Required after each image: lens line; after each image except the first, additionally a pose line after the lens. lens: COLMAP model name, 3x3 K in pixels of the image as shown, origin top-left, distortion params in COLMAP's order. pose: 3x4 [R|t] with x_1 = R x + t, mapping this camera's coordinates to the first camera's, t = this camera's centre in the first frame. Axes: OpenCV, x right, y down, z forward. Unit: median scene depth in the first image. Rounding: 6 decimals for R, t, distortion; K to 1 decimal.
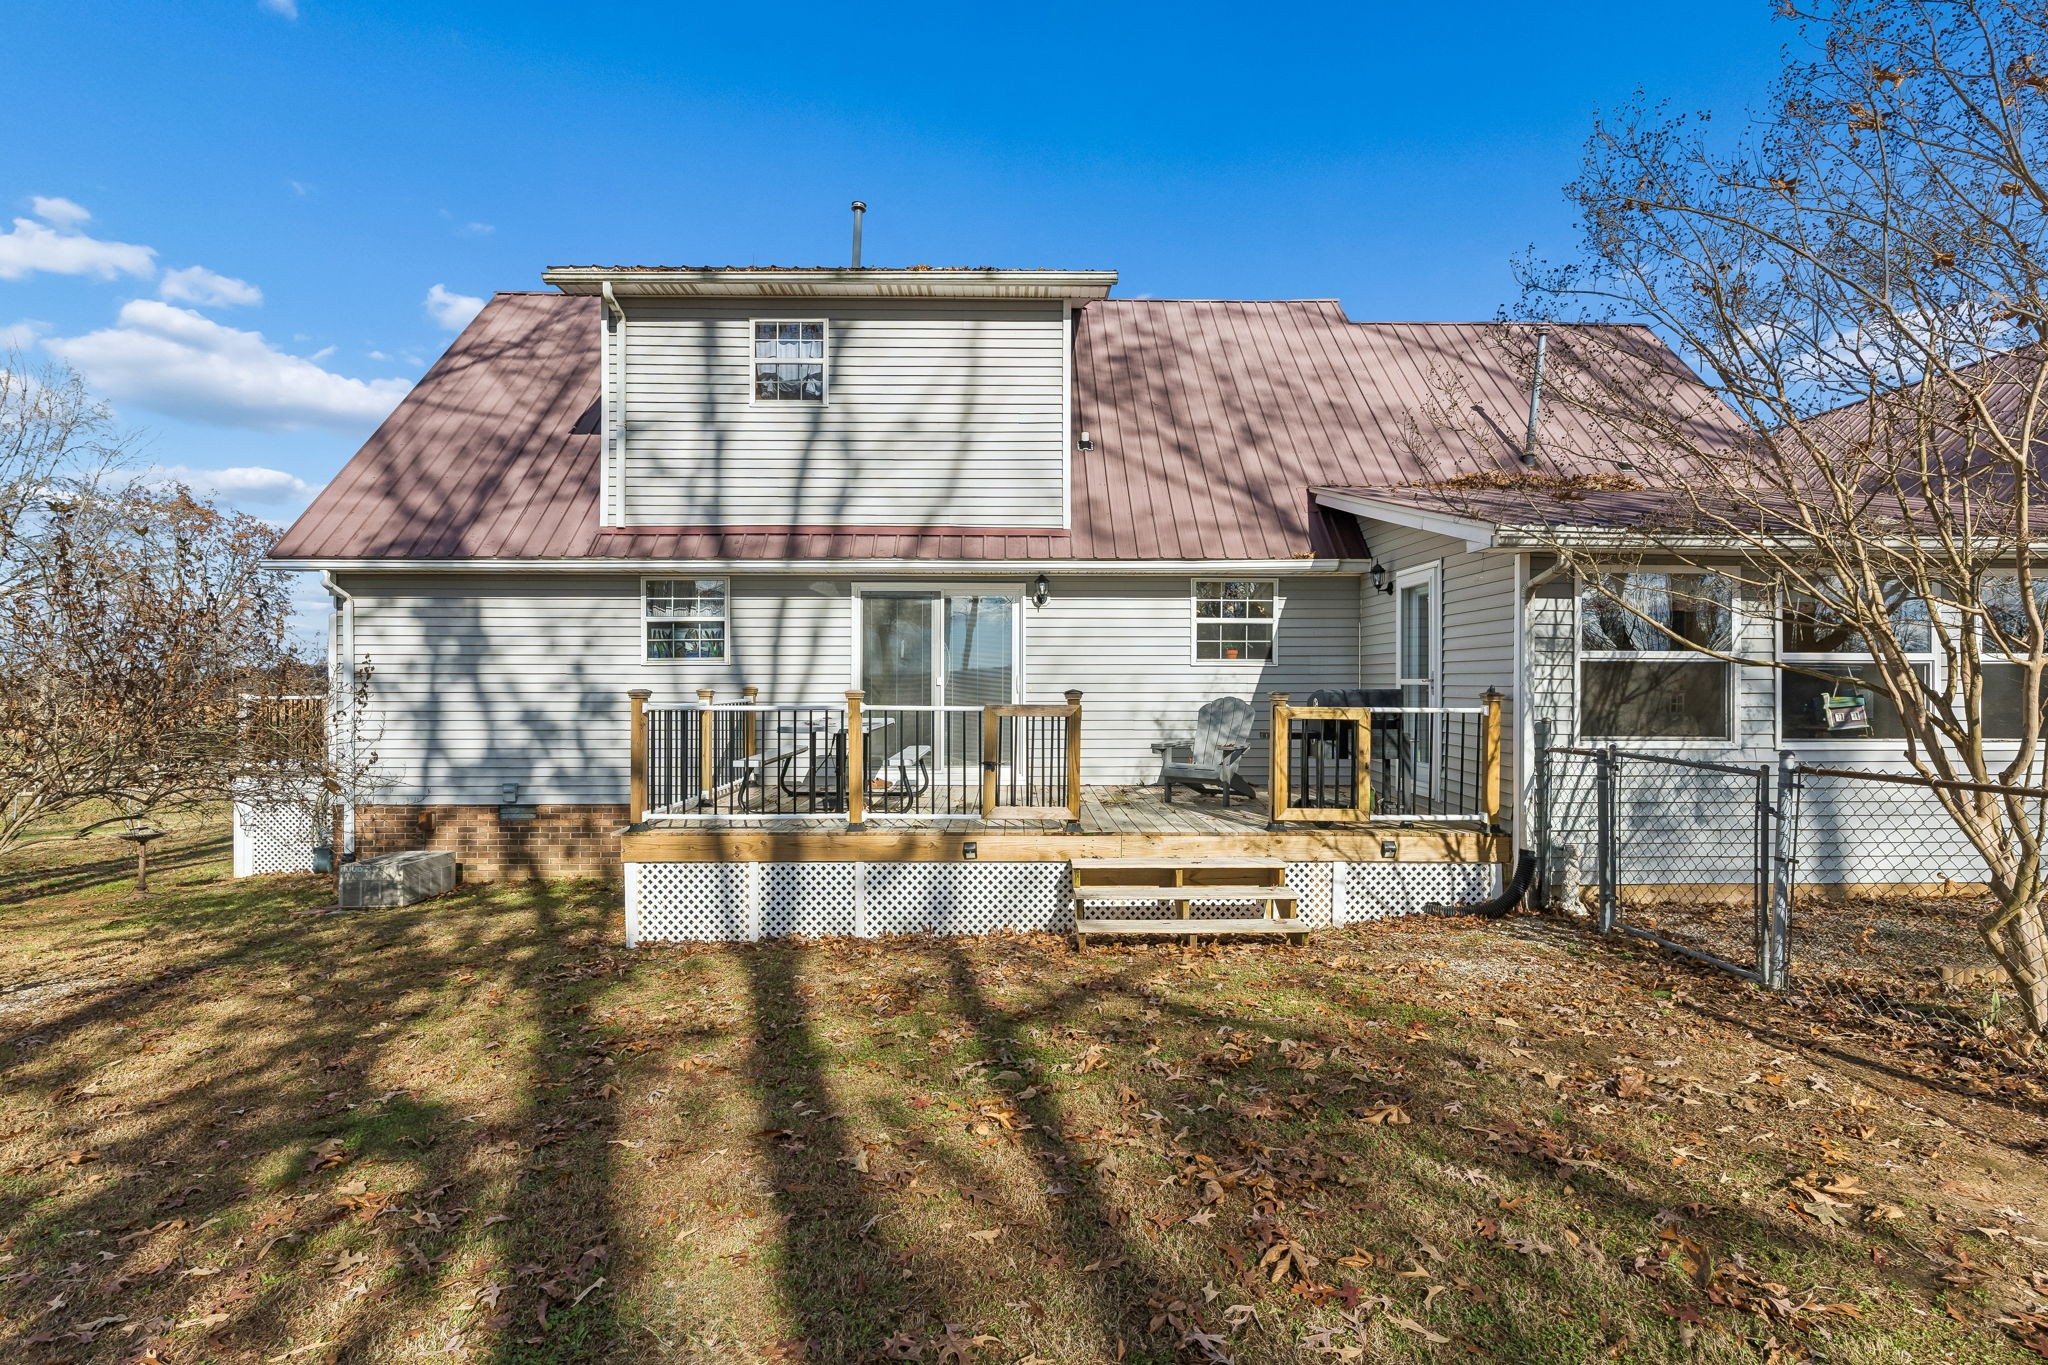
lens RADIAL K [[949.2, 0, 1042.7], [0, 949.2, 689.9], [0, 0, 1]] dist [0.002537, -0.000685]
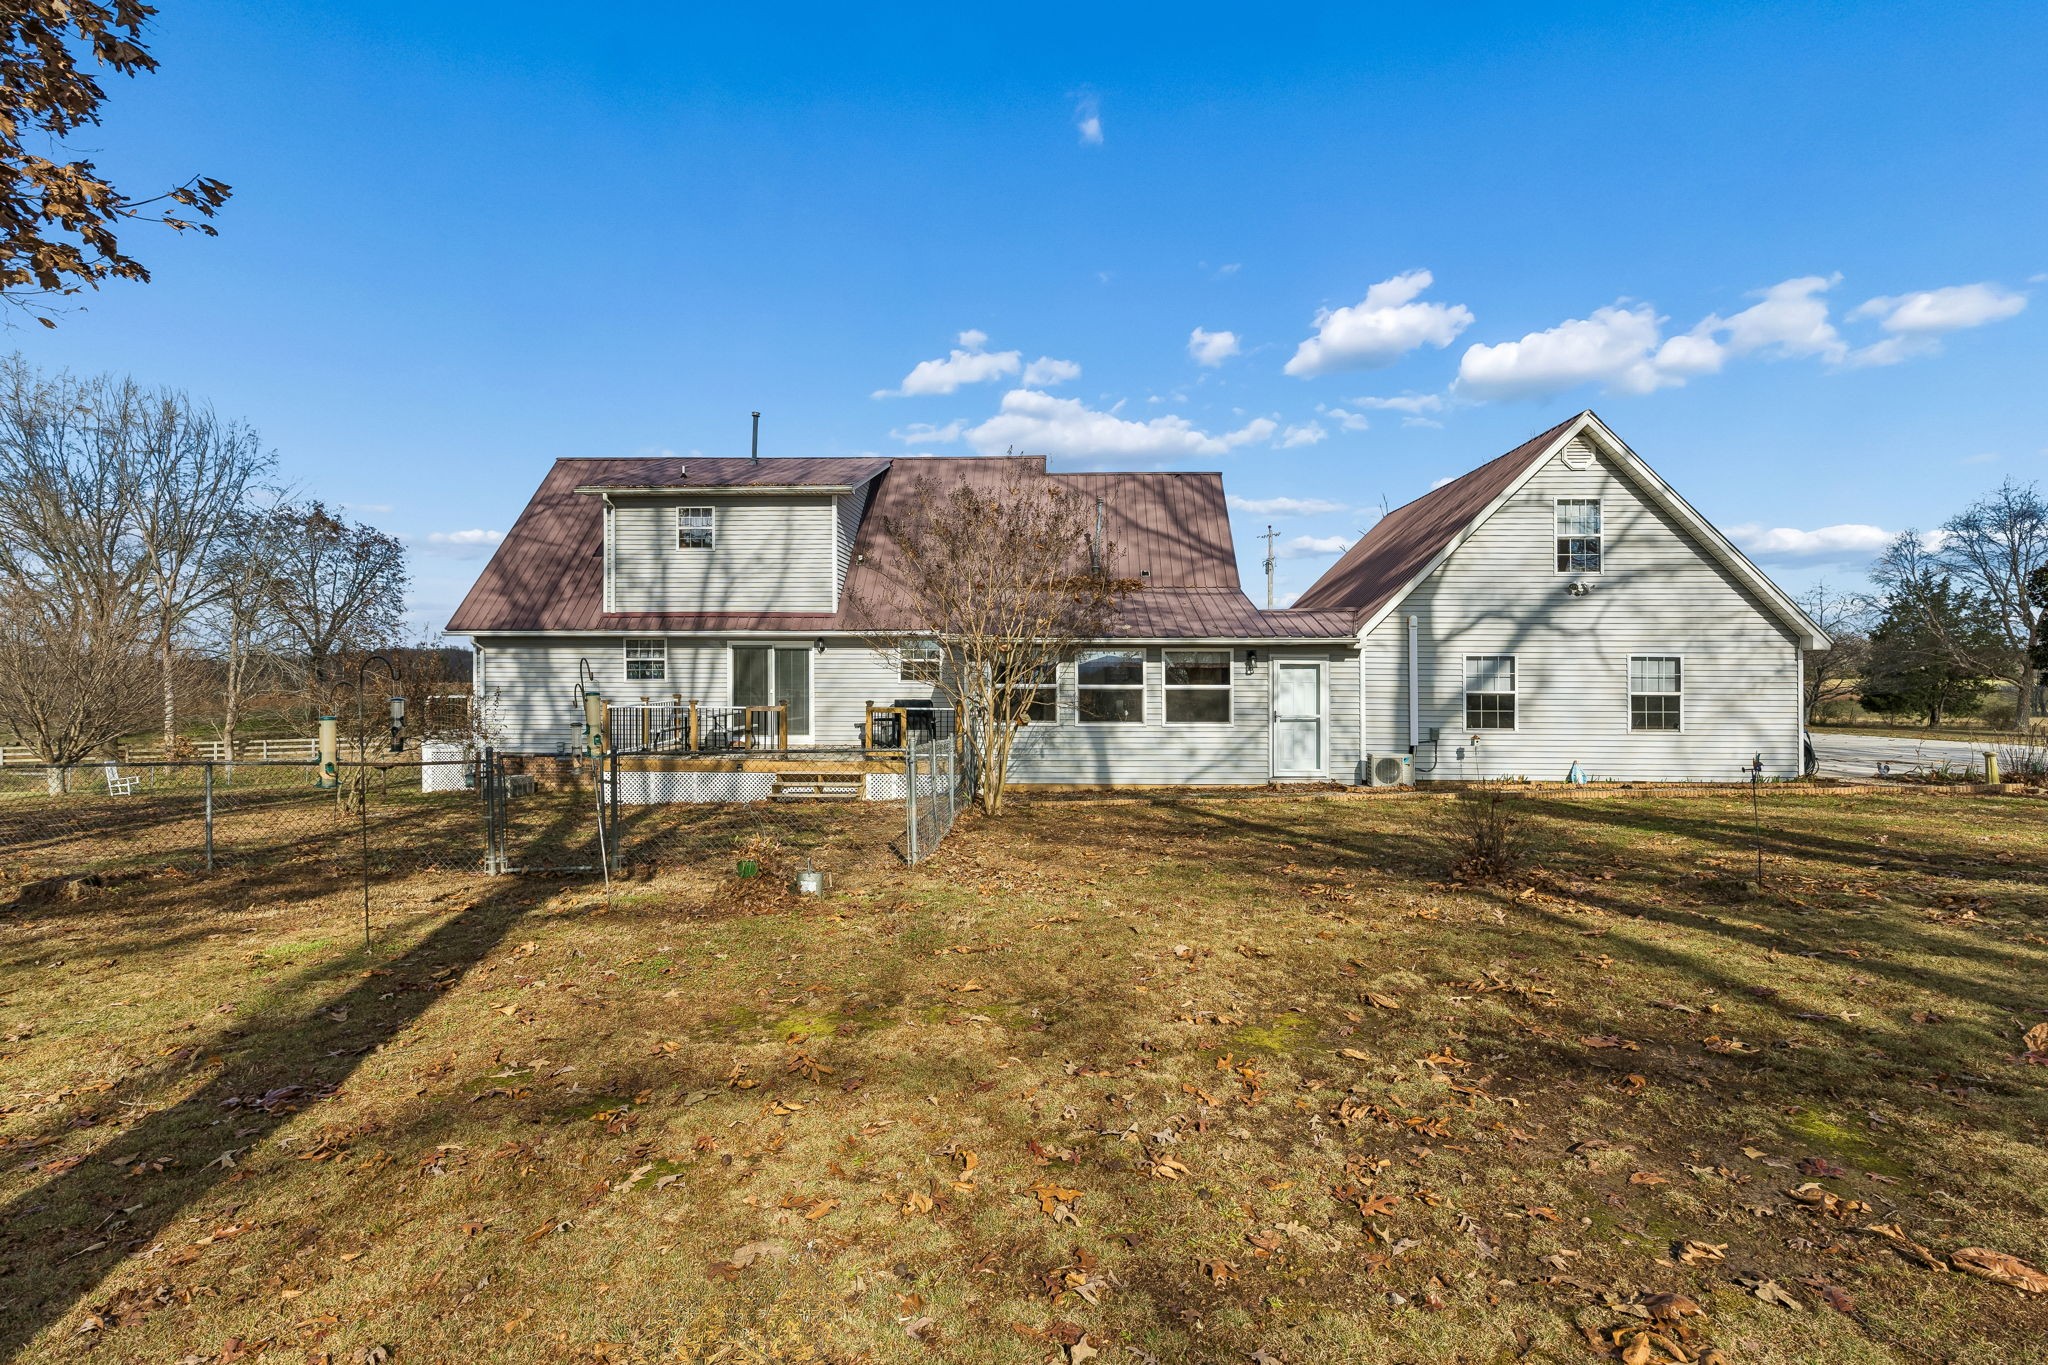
lens RADIAL K [[949.2, 0, 1027.0], [0, 949.2, 686.2], [0, 0, 1]] dist [0.002537, -0.000685]
pose [[0.996794, 0.001629, -0.079992, 0.581234], [-0.000416, 0.999885, 0.015179, -0.049890], [0.080007, -0.015097, 0.996680, -0.924321]]
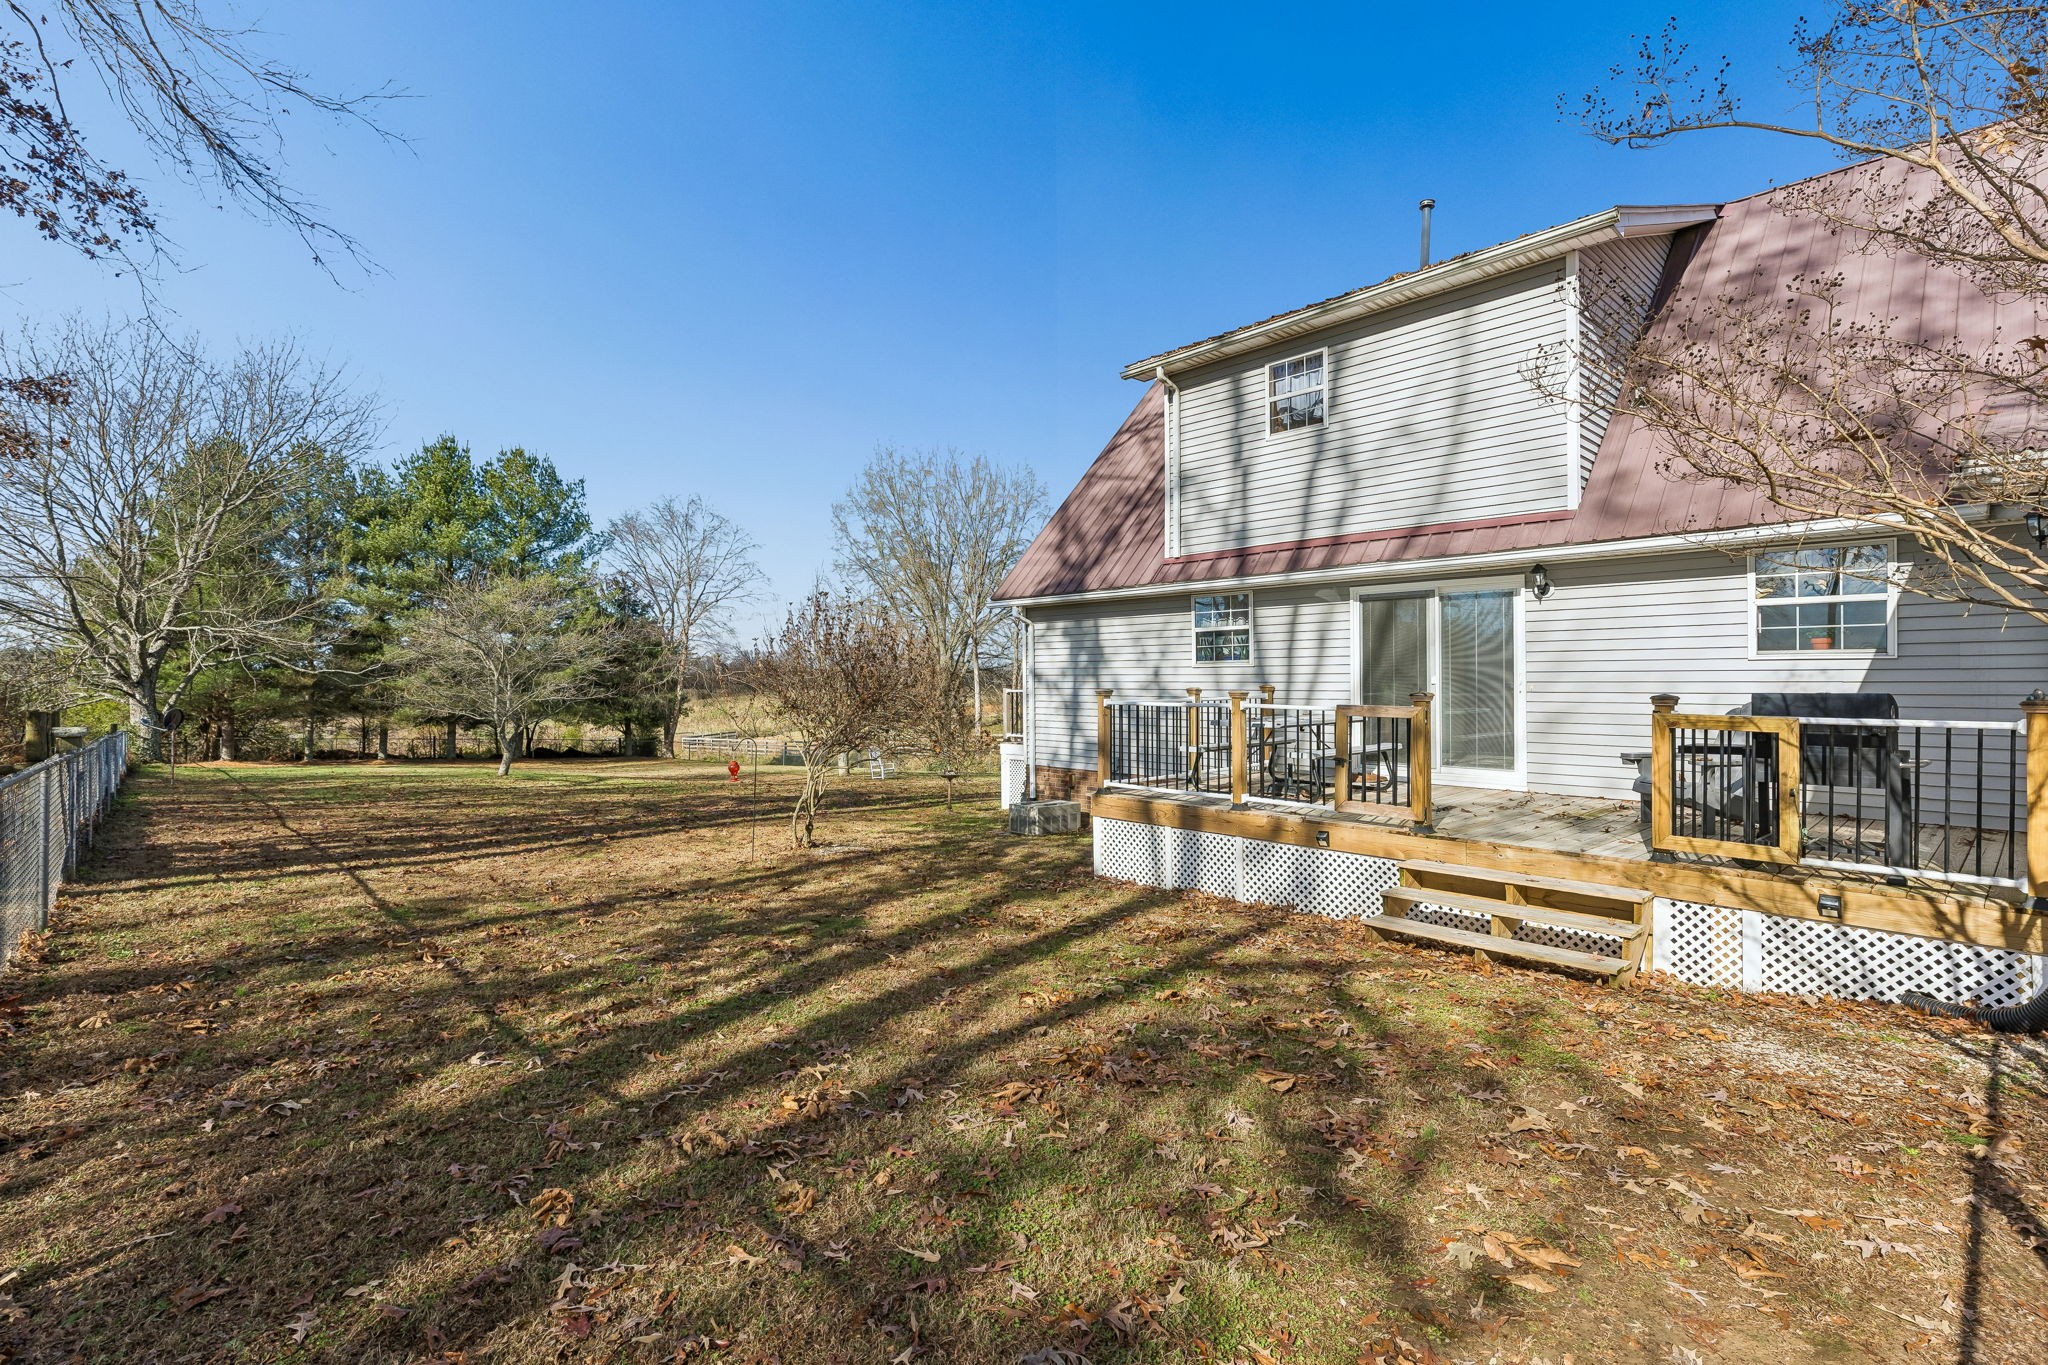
lens RADIAL K [[949.2, 0, 1000.5], [0, 949.2, 678.2], [0, 0, 1]] dist [0.002537, -0.000685]
pose [[0.656688, -0.003964, -0.754152, 0.350092], [0.001372, 0.999991, -0.004062, -0.007555], [0.754161, 0.001632, 0.656688, 0.005068]]
